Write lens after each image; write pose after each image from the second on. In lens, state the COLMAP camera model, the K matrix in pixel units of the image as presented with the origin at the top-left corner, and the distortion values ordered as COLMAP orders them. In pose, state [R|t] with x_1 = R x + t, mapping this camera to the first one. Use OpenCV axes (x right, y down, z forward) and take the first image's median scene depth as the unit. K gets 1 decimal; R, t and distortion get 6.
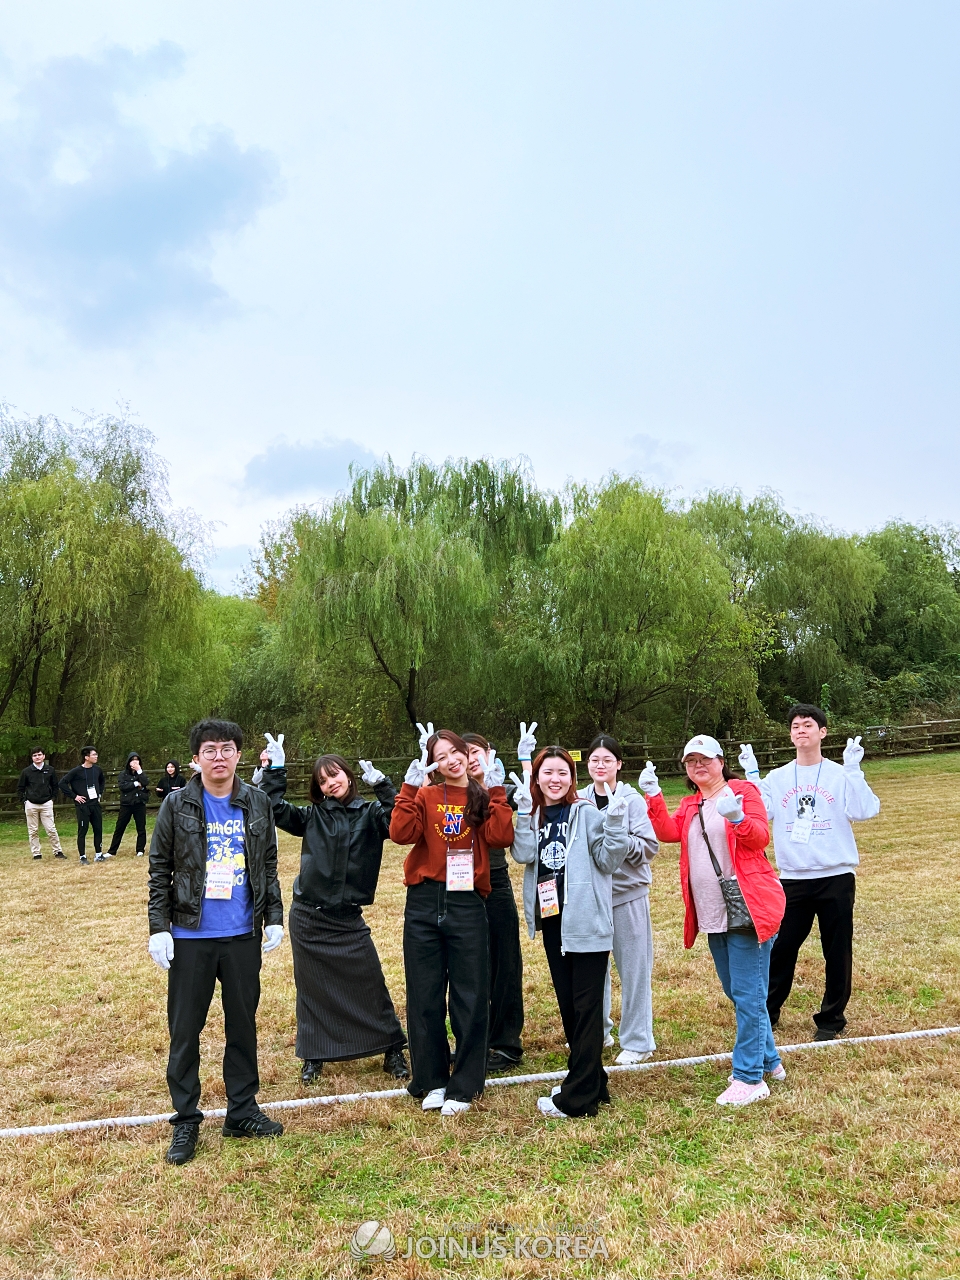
lens RADIAL K [[927.7, 0, 487.6], [0, 927.7, 626.6], [0, 0, 1]] dist [0.022729, -0.029616]
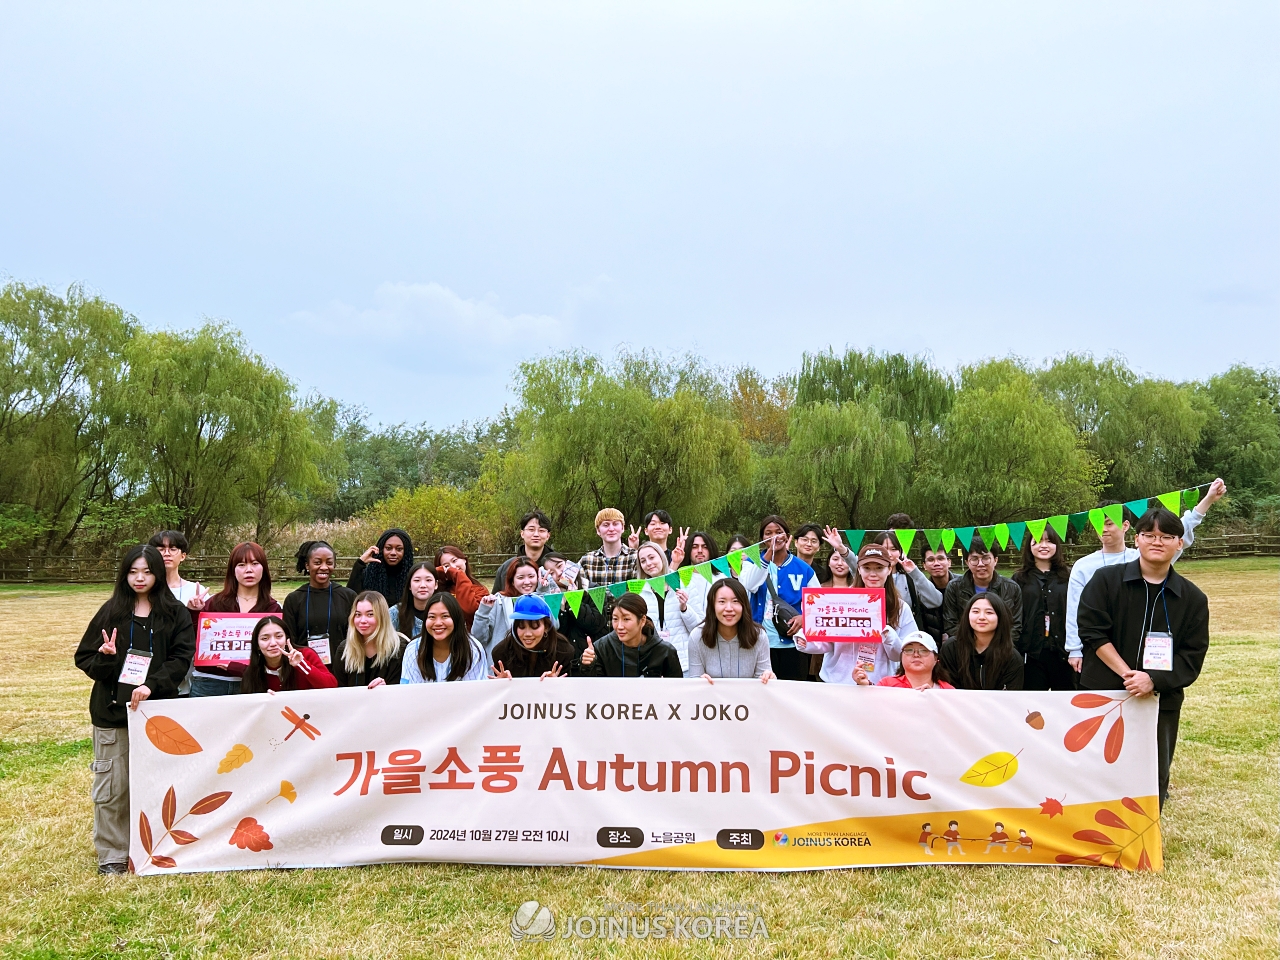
lens RADIAL K [[927.7, 0, 633.7], [0, 927.7, 485.8], [0, 0, 1]] dist [0.022729, -0.029616]
pose [[0.977319, 0.016515, -0.211127, -0.097791], [-0.000500, 0.997132, 0.075680, -0.075374], [0.211771, -0.073858, 0.974524, -0.527113]]
